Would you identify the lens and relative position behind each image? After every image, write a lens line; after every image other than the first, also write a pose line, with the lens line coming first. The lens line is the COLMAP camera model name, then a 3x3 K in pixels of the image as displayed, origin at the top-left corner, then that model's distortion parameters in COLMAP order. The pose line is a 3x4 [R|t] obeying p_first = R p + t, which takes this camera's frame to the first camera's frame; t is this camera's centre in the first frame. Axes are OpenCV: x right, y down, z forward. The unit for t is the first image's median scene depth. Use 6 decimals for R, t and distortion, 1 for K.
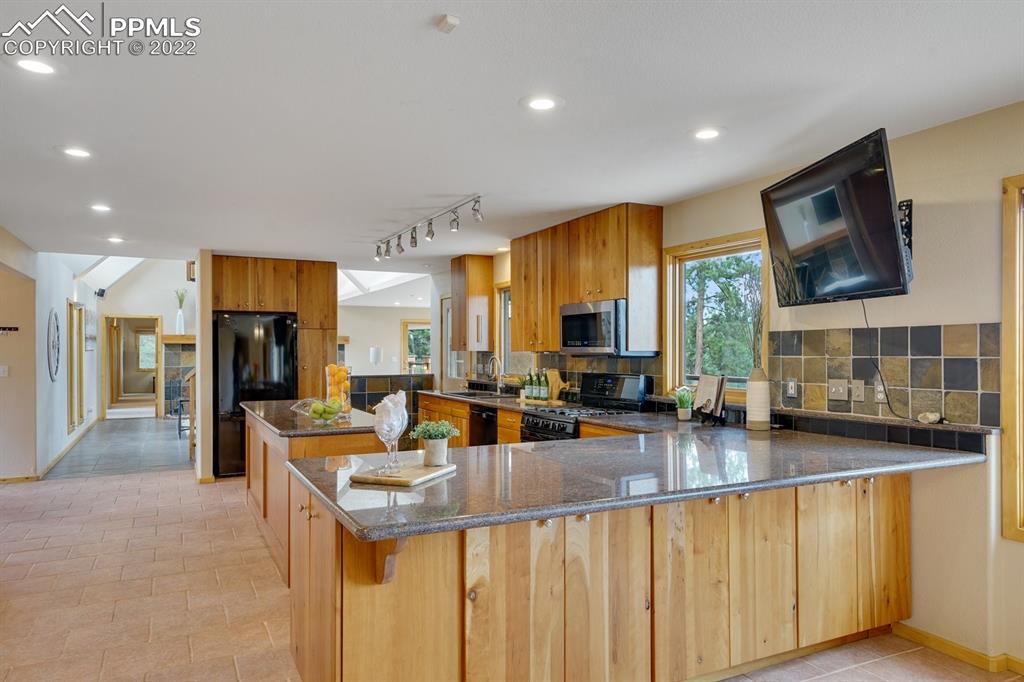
lens RADIAL K [[673.7, 0, 514.5], [0, 673.7, 354.0], [0, 0, 1]] dist [0.035087, 0.001253]
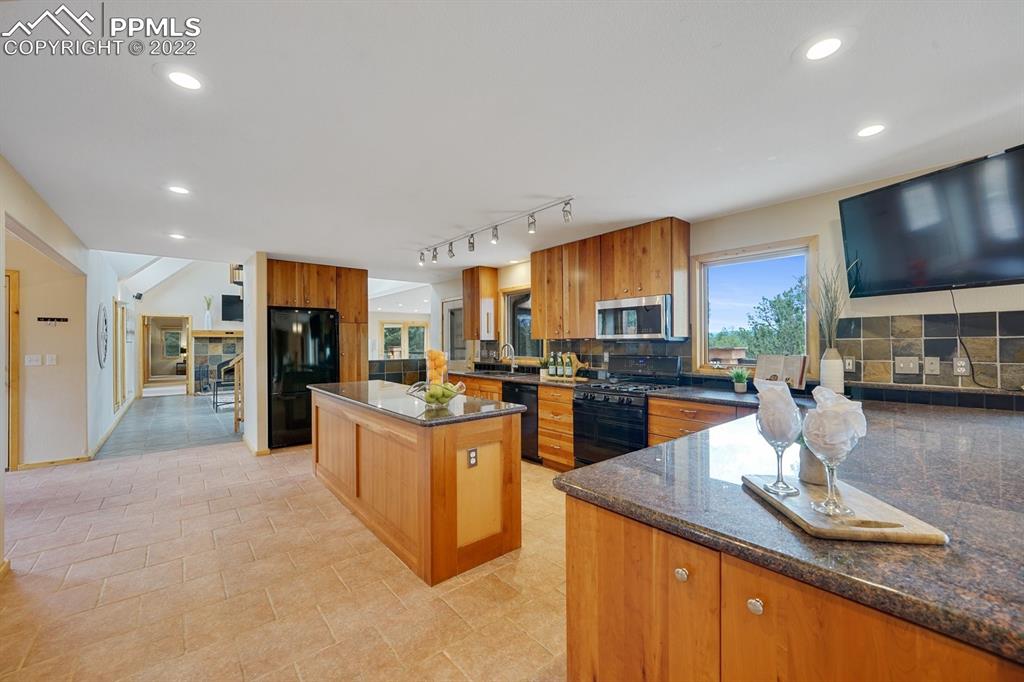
lens RADIAL K [[401.9, 0, 516.0], [0, 401.9, 342.2], [0, 0, 1]] dist [-0.004208, -0.000200]
pose [[0.973065, -0.002683, 0.230514, -0.277315], [0.004749, 0.999953, -0.008404, 0.010296], [-0.230480, 0.009273, 0.973033, 0.345954]]
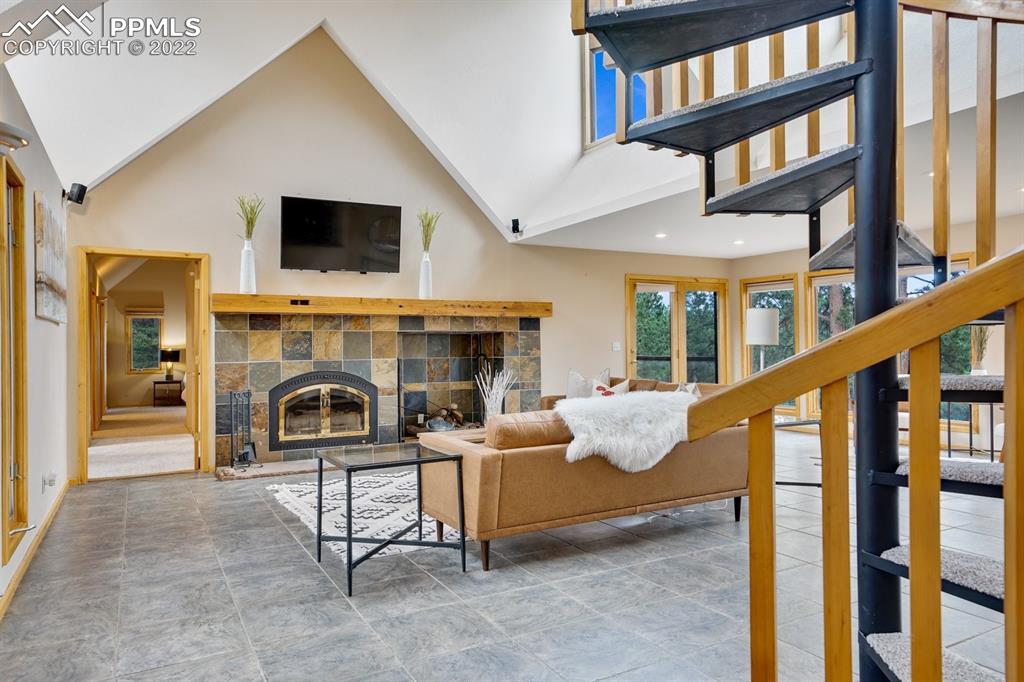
lens RADIAL K [[671.6, 0, 520.5], [0, 671.6, 343.1], [0, 0, 1]] dist [0.024214, 0.000537]
pose [[0.999108, -0.009949, 0.041045, -0.931254], [0.010462, 0.999870, -0.012299, 0.037387], [-0.040917, 0.012717, 0.999082, 1.518255]]
